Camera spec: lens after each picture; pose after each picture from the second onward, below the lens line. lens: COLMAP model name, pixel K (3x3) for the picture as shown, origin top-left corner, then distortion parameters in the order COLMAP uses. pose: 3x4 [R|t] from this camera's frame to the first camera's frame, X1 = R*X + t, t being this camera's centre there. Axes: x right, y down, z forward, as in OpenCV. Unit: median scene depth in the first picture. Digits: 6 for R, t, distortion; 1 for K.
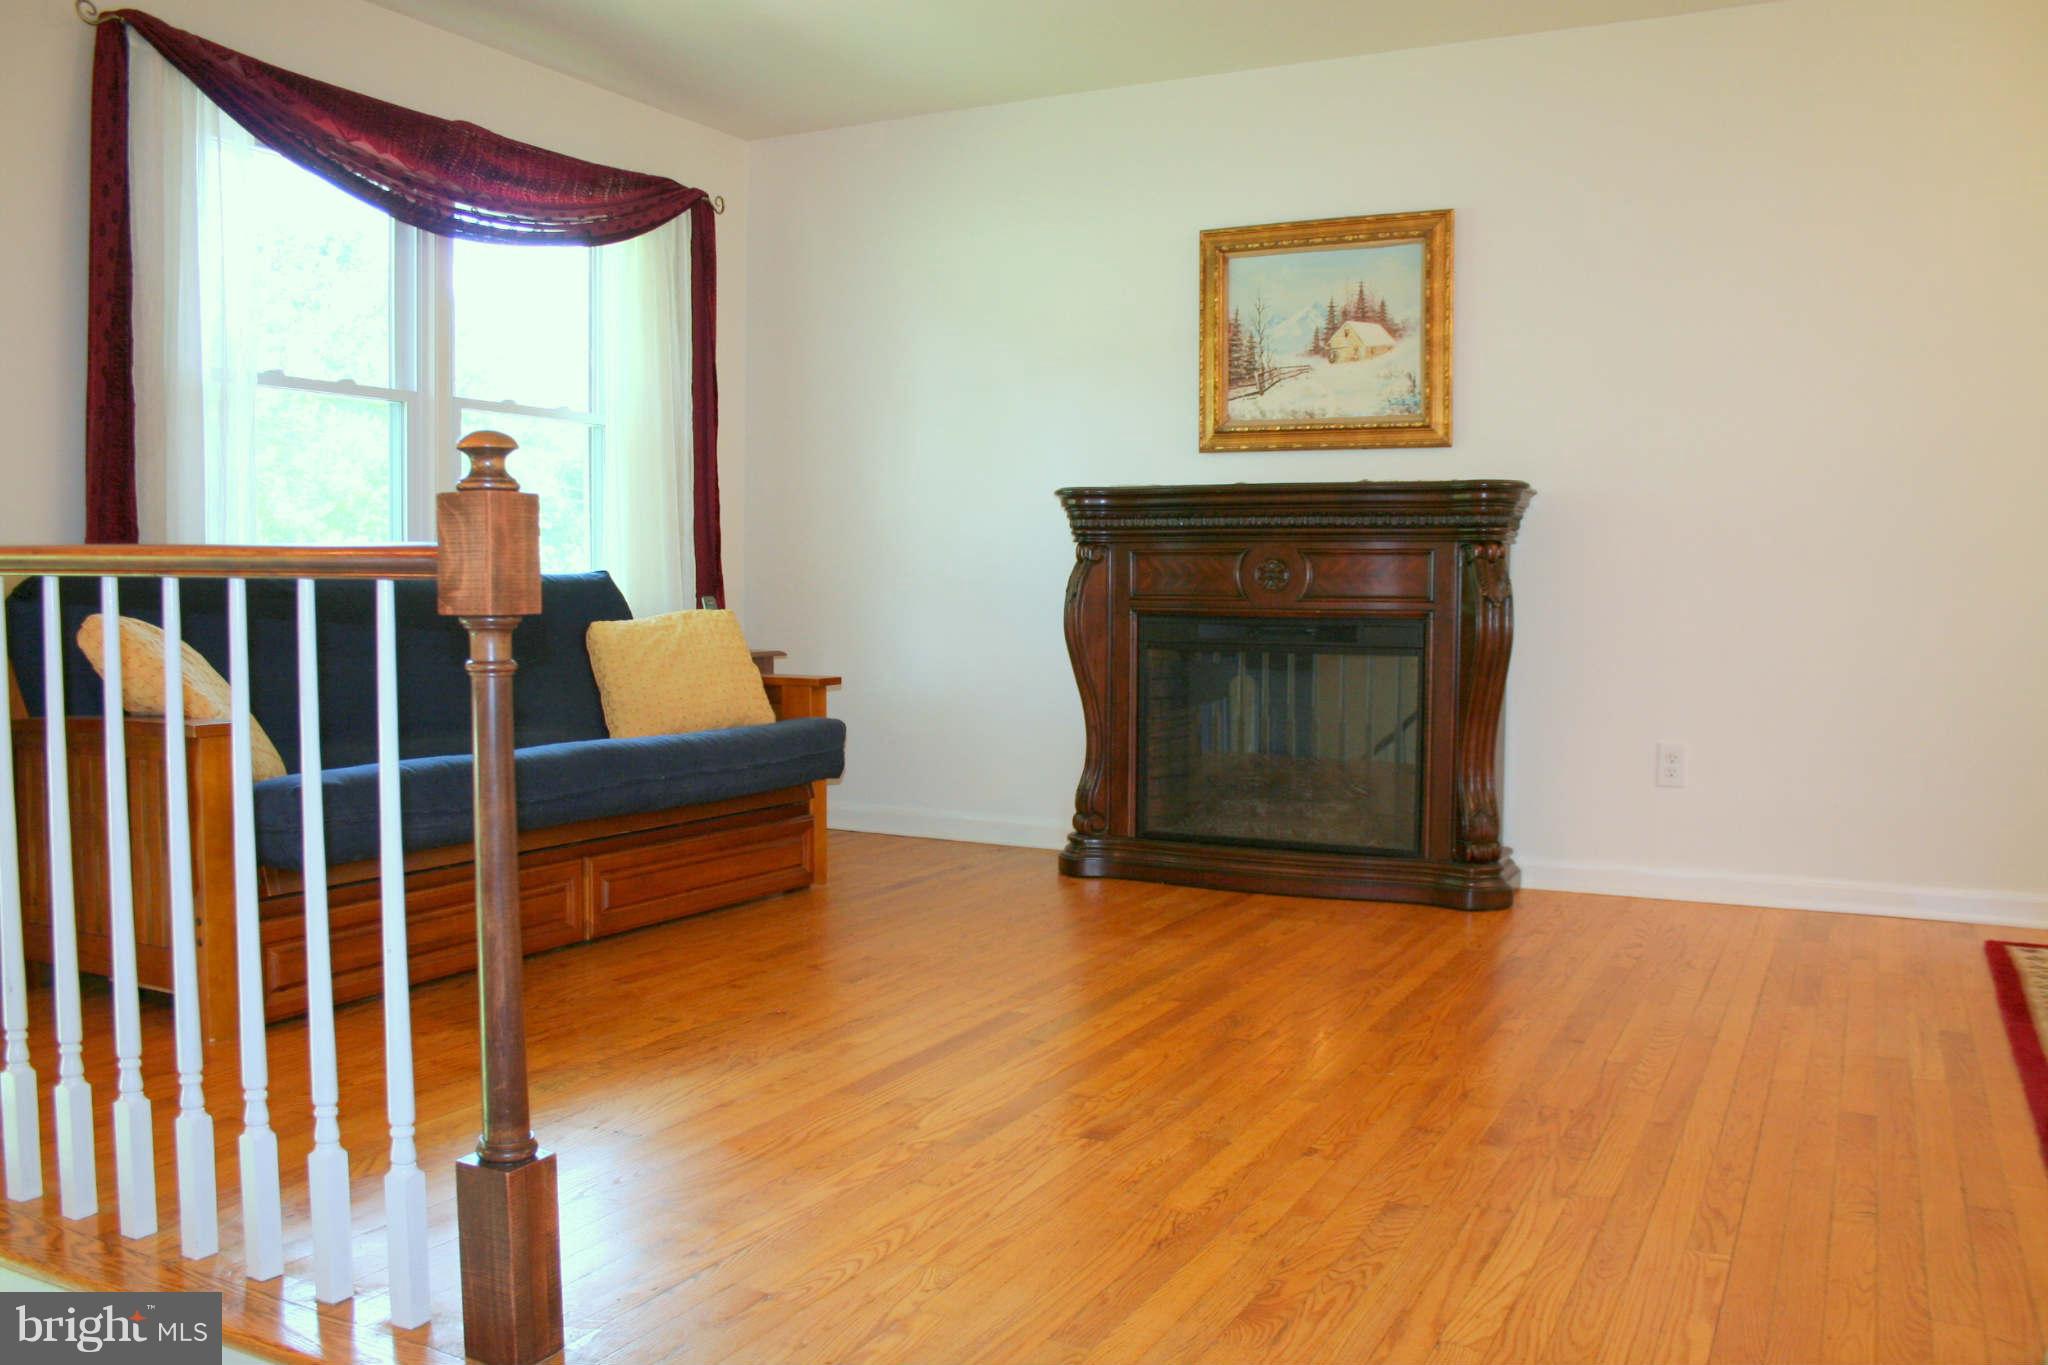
lens RADIAL K [[1674.3, 0, 1024.0], [0, 1674.3, 682.5], [0, 0, 1]] dist [-0.157016, 0.115537]
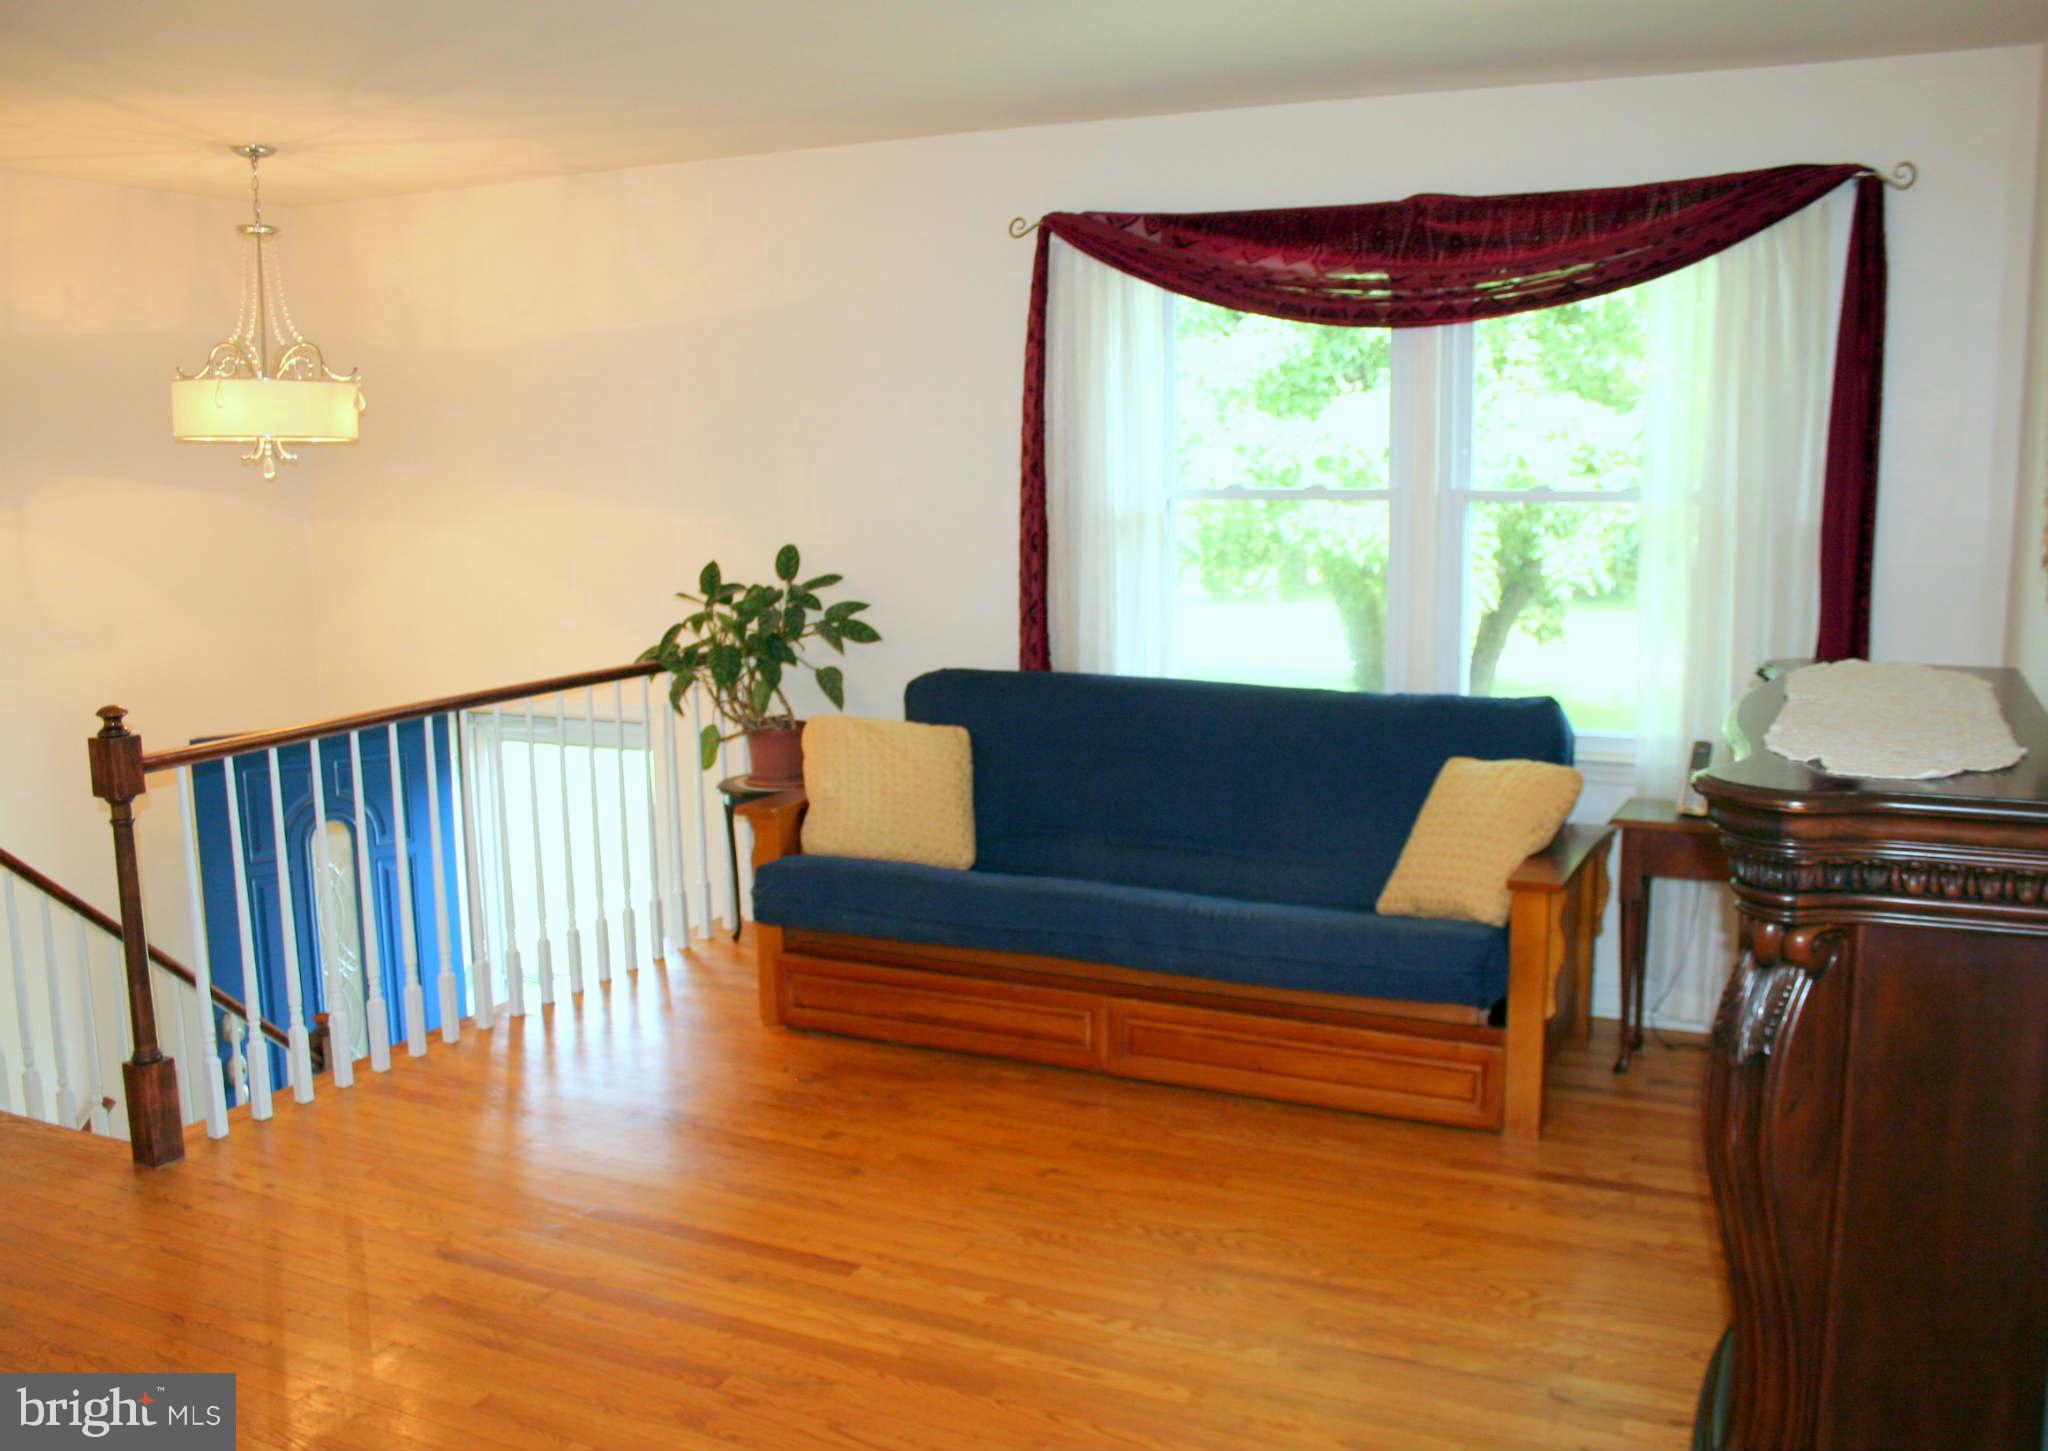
lens RADIAL K [[1787.0, 0, 1024.0], [0, 1787.0, 725.5], [0, 0, 1]] dist [-0.003850, -0.006387]
pose [[0.041540, 0.156169, -0.986856, 0.818563], [-0.051886, 0.986713, 0.153962, -0.228306], [0.997789, 0.044809, 0.049091, 0.872115]]
